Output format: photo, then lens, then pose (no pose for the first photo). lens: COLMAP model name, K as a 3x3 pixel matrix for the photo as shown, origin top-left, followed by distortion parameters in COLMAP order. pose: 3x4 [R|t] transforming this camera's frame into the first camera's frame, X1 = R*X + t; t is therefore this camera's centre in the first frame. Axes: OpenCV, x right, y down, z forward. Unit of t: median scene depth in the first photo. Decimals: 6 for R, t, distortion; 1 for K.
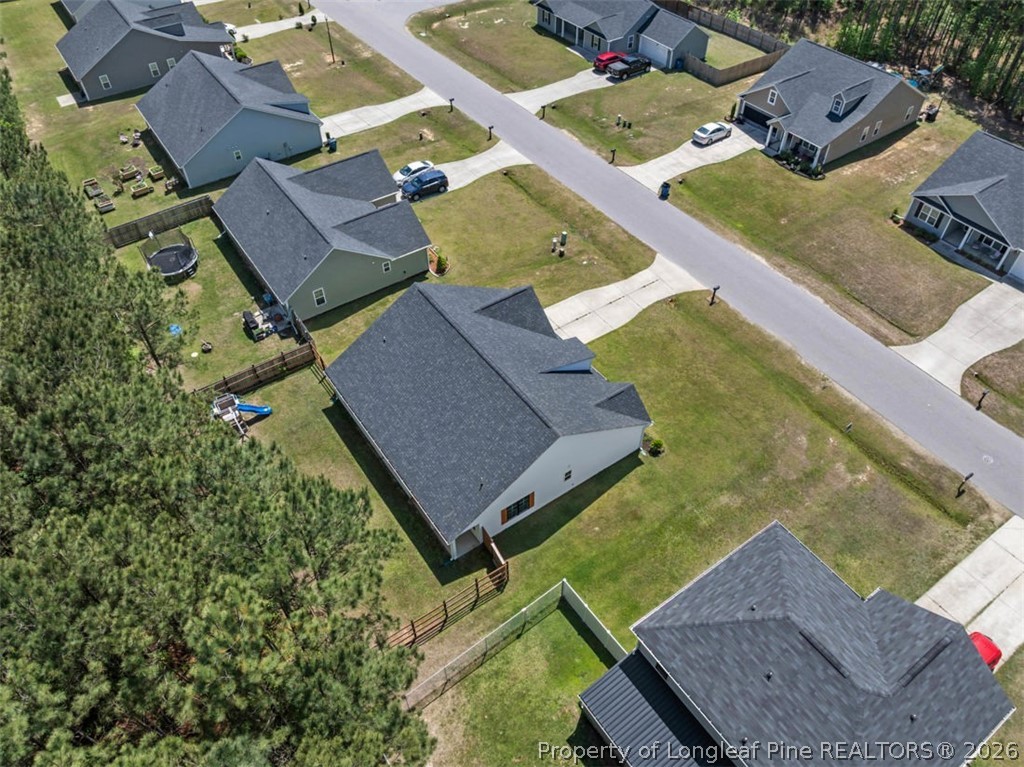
lens RADIAL K [[720.2, 0, 516.3], [0, 720.2, 384.0], [0, 0, 1]] dist [-0.045766, 0.011625]
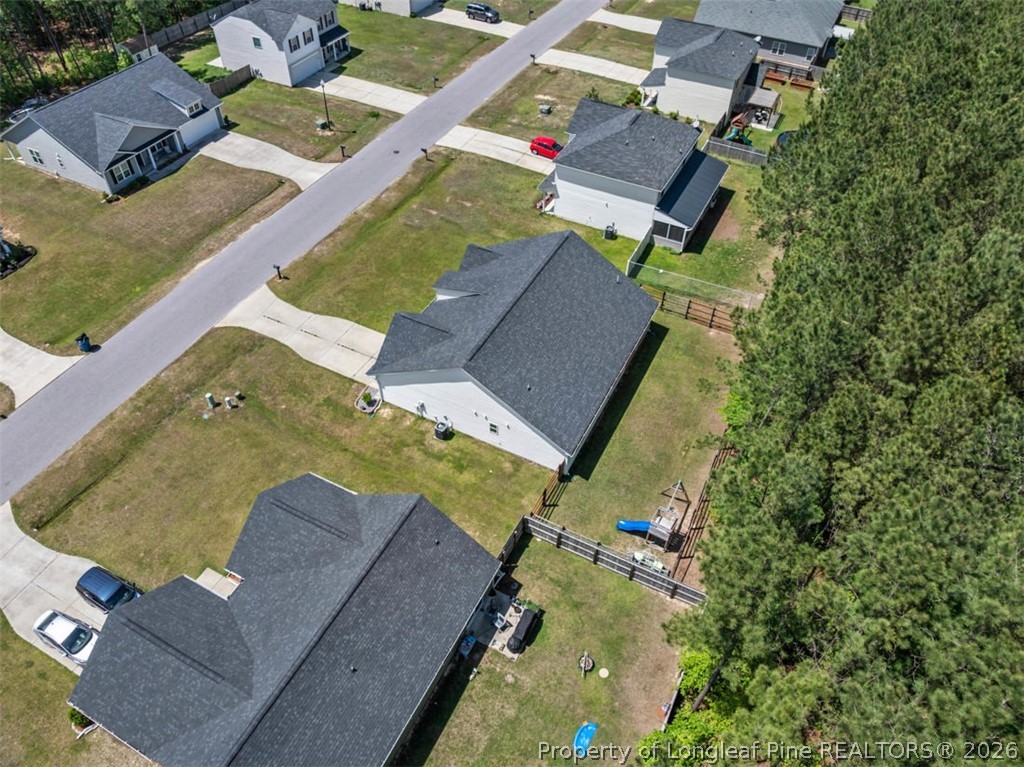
lens RADIAL K [[720.2, 0, 513.3], [0, 720.2, 385.5], [0, 0, 1]] dist [-0.045766, 0.011625]
pose [[-0.468977, -0.640223, 0.608421, -0.509873], [0.636988, 0.232007, 0.735132, -0.524487], [-0.611806, 0.732316, 0.299008, 0.502103]]
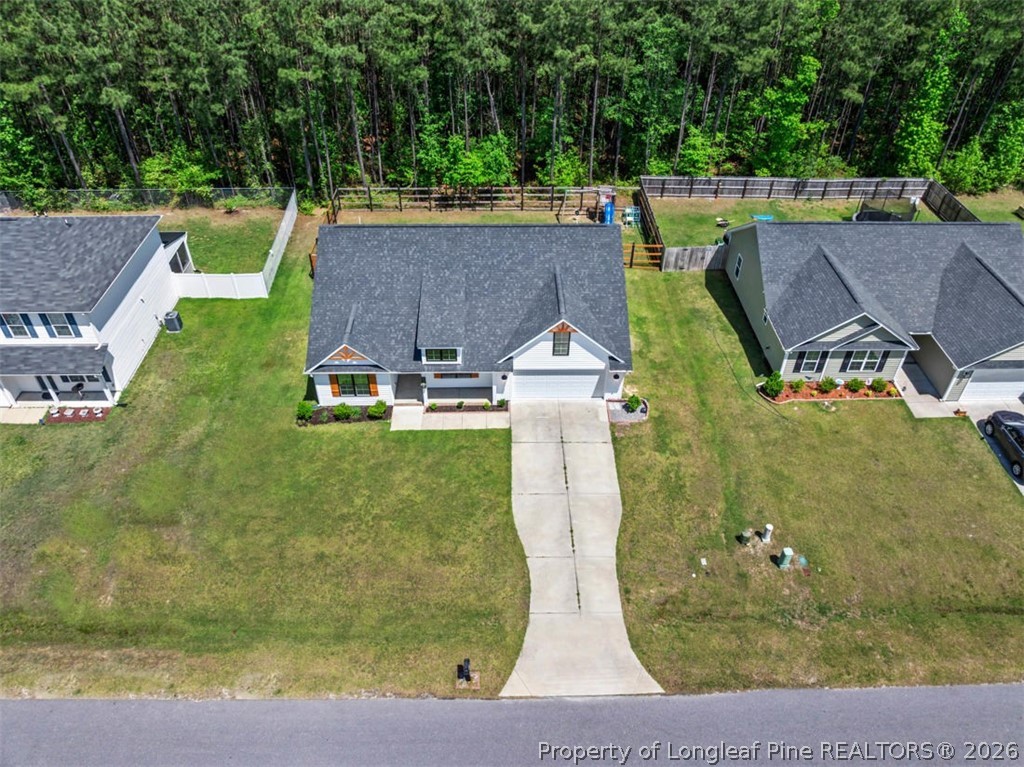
lens RADIAL K [[720.2, 0, 515.4], [0, 720.2, 382.3], [0, 0, 1]] dist [-0.045766, 0.011625]
pose [[-0.555095, 0.536013, -0.636050, 0.372700], [-0.610752, 0.256459, 0.749140, -0.440582], [0.564670, 0.804312, 0.185012, 0.653098]]
